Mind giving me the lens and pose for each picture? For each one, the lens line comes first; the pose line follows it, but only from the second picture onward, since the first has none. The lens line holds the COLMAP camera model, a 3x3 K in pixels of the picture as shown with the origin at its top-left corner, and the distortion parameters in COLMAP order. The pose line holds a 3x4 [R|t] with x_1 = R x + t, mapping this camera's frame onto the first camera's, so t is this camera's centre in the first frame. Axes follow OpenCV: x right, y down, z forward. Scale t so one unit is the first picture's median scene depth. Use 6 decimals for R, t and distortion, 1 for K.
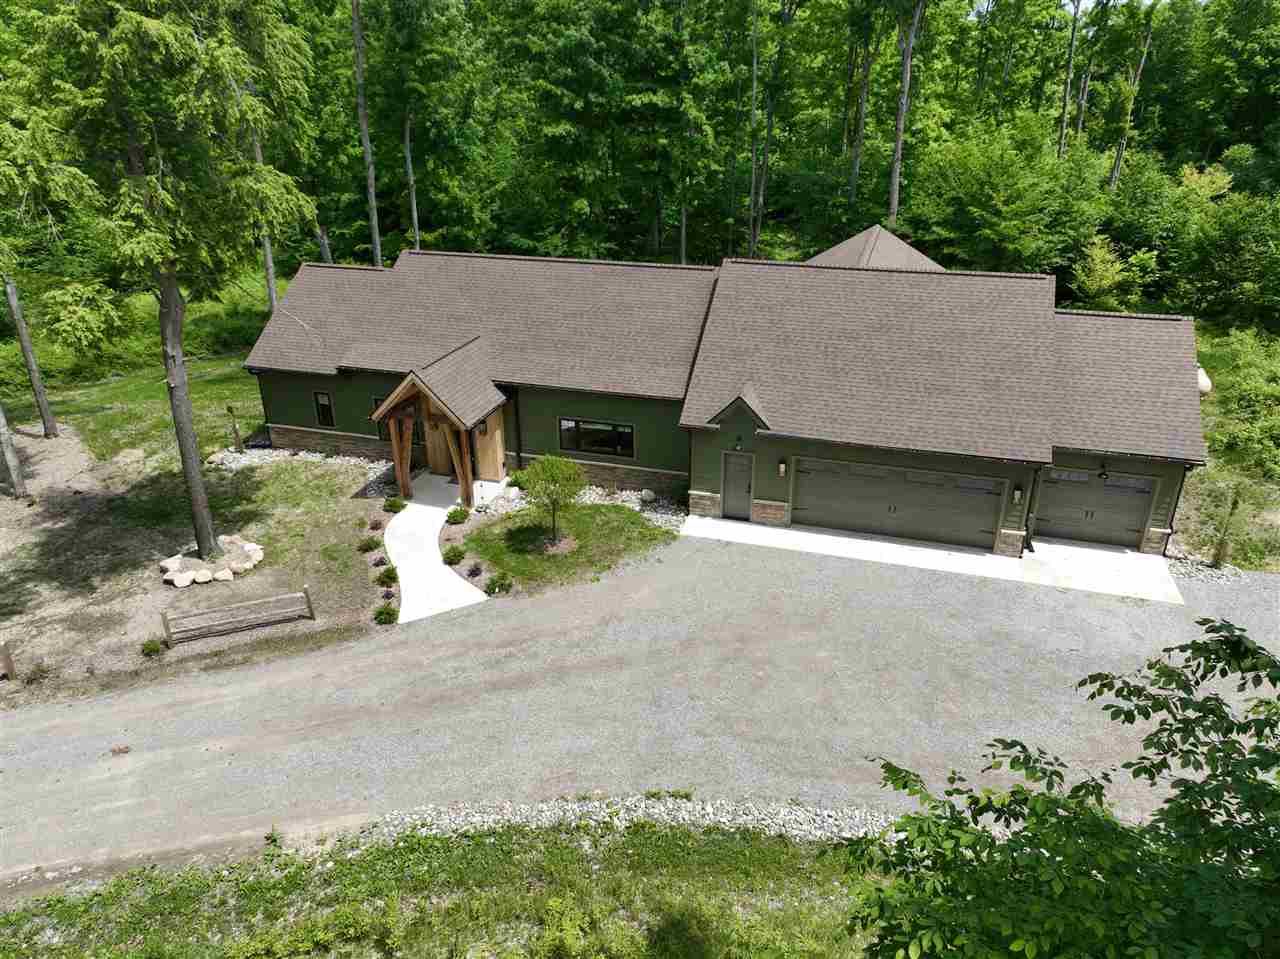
lens RADIAL K [[897.6, 0, 638.9], [0, 897.6, 477.7], [0, 0, 1]] dist [0.006321, 0.011037]
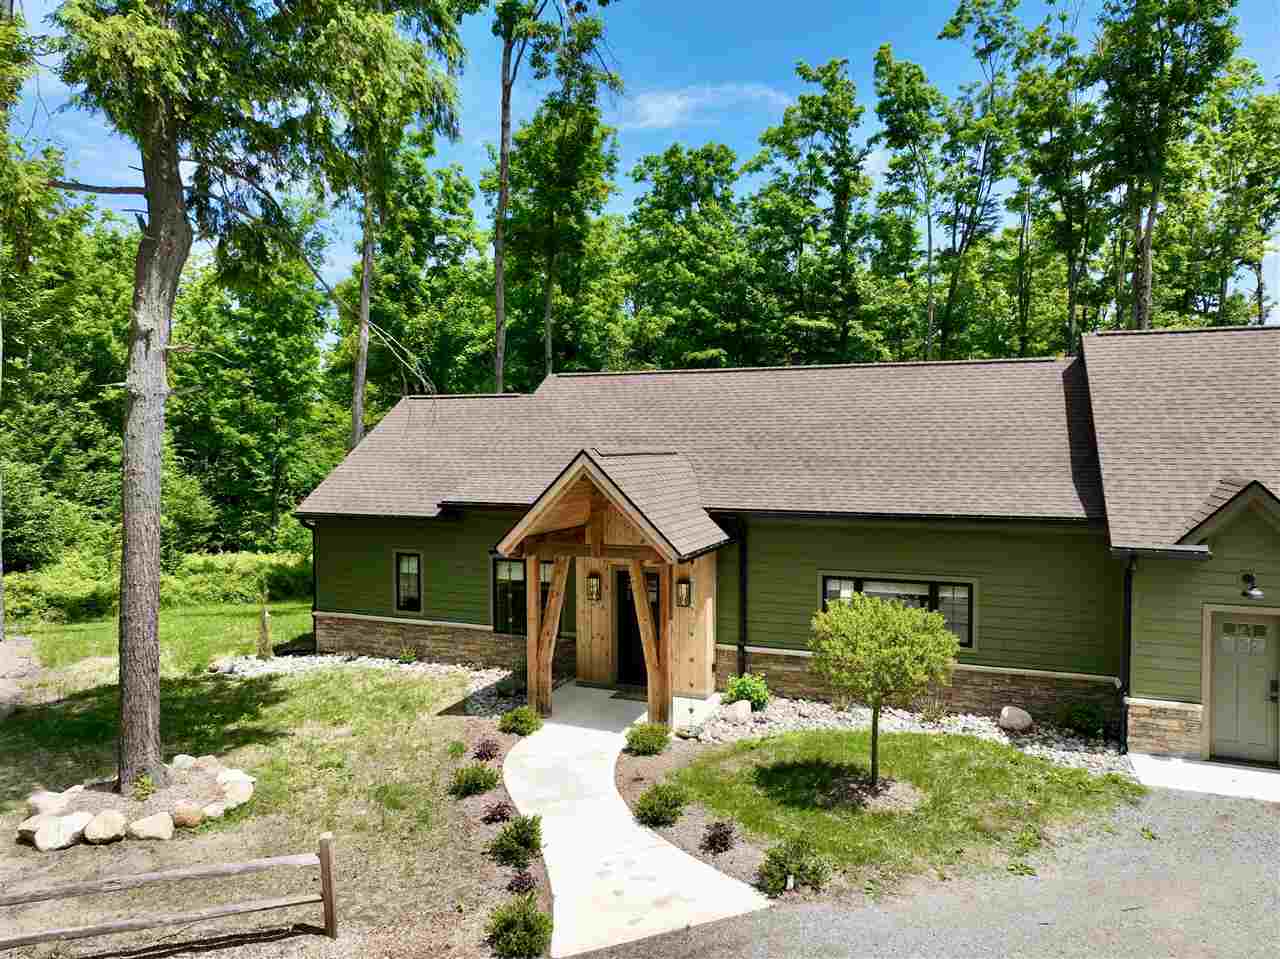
lens RADIAL K [[897.6, 0, 639.7], [0, 897.6, 475.9], [0, 0, 1]] dist [0.006321, 0.011037]
pose [[0.997057, 0.006975, -0.076342, -0.170904], [-0.035754, 0.923218, -0.382609, 0.099533], [0.067812, 0.384213, 0.920751, 0.487580]]
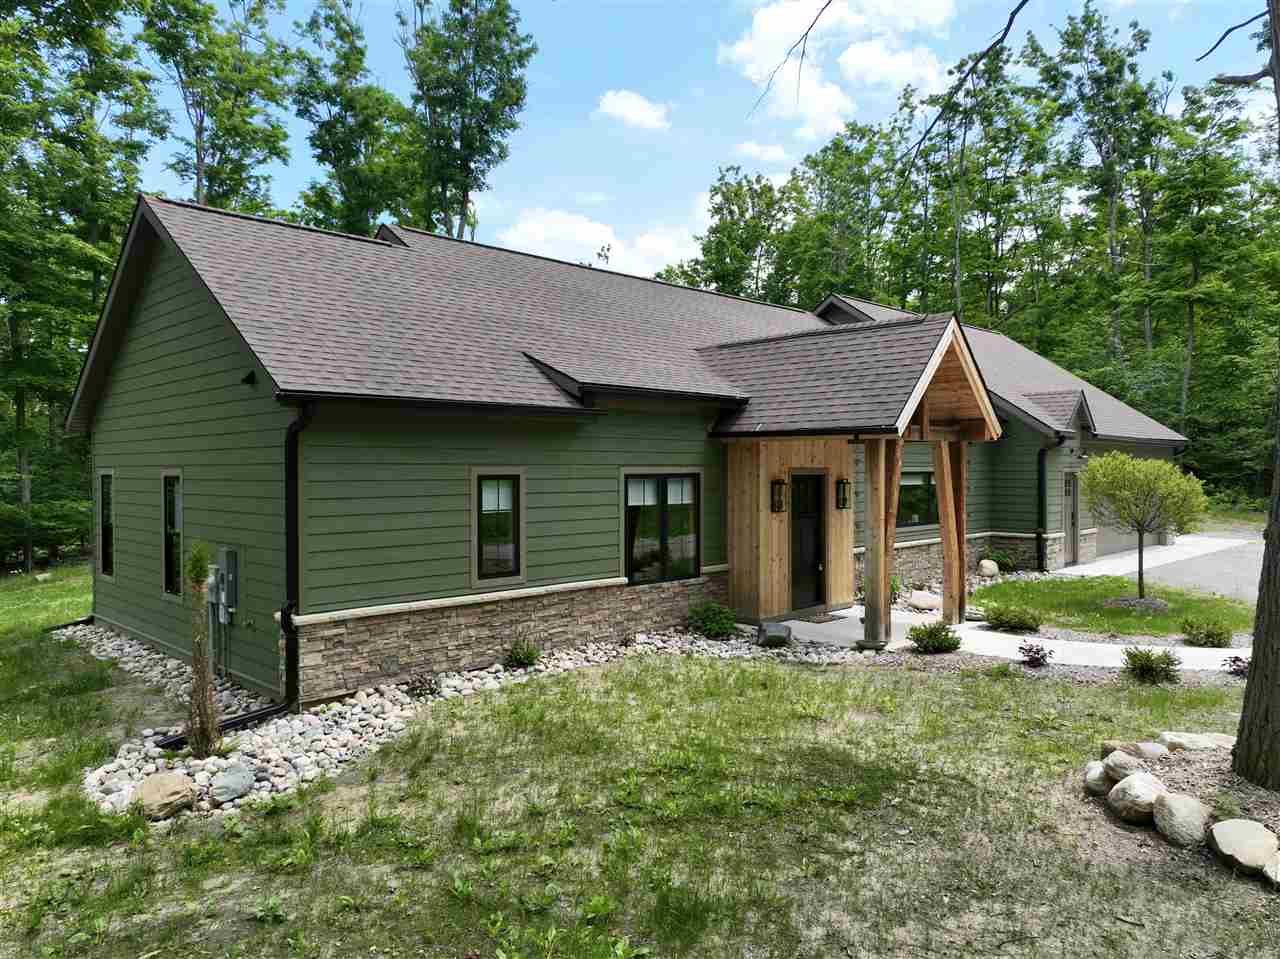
lens RADIAL K [[897.6, 0, 639.8], [0, 897.6, 478.0], [0, 0, 1]] dist [0.006321, 0.011037]
pose [[0.480328, -0.005170, 0.877074, -0.726930], [0.368100, 0.908843, -0.196232, -0.006192], [-0.796107, 0.417107, 0.438446, 0.927899]]
